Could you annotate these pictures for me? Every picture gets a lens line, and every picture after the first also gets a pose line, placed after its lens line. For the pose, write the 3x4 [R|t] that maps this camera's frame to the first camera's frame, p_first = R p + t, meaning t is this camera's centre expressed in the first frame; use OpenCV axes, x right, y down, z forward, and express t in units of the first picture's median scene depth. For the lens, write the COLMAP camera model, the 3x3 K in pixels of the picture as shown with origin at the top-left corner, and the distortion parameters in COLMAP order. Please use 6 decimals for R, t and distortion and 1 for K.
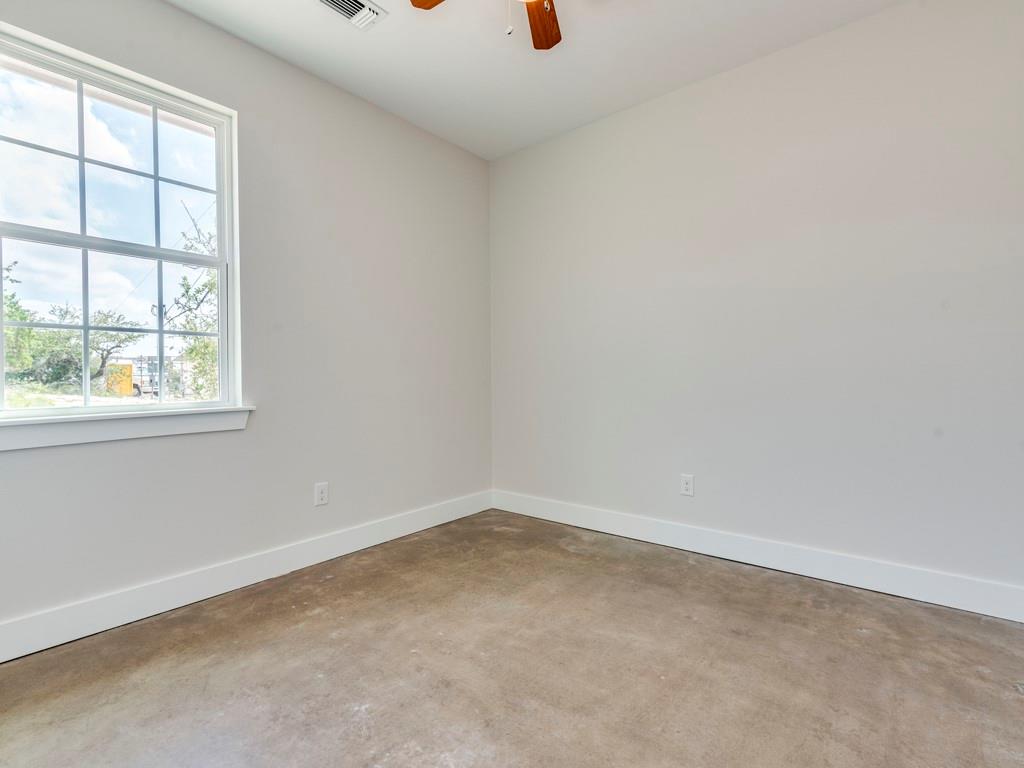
lens RADIAL K [[503.9, 0, 516.3], [0, 503.9, 373.8], [0, 0, 1]] dist [0.002074, -0.000103]
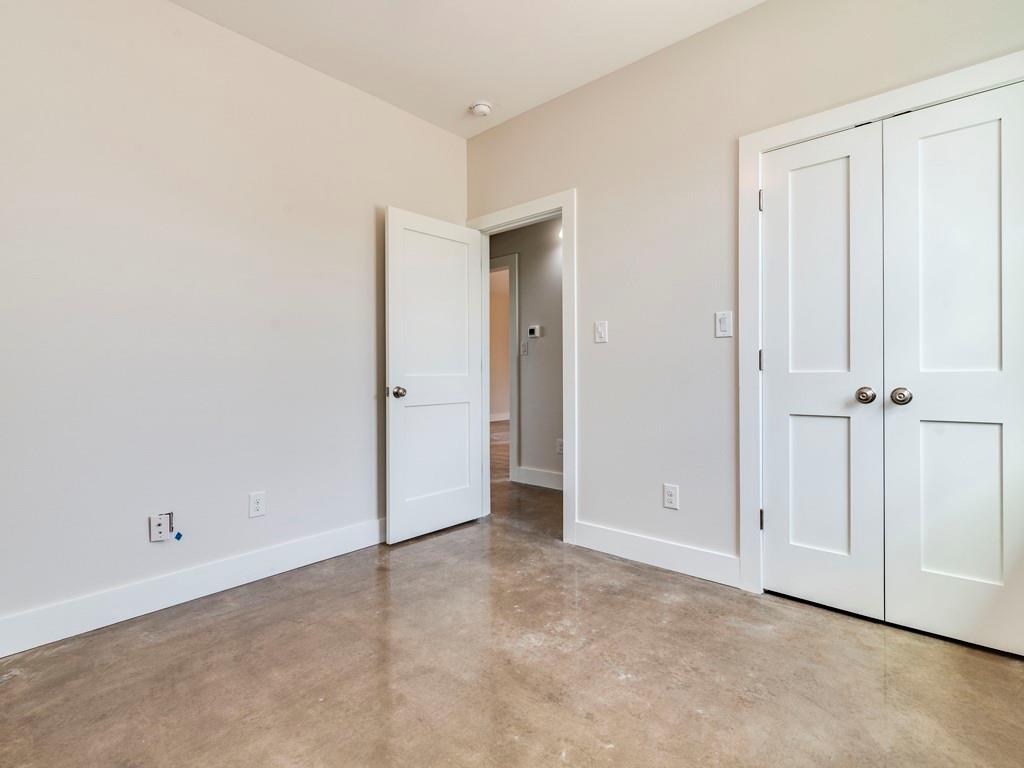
lens RADIAL K [[503.9, 0, 516.3], [0, 503.9, 373.8], [0, 0, 1]] dist [0.002074, -0.000103]
pose [[-0.999110, 0.019850, 0.037211, -0.124952], [0.019683, 0.999795, -0.004841, 0.012883], [-0.037300, -0.004104, -0.999296, 2.062590]]
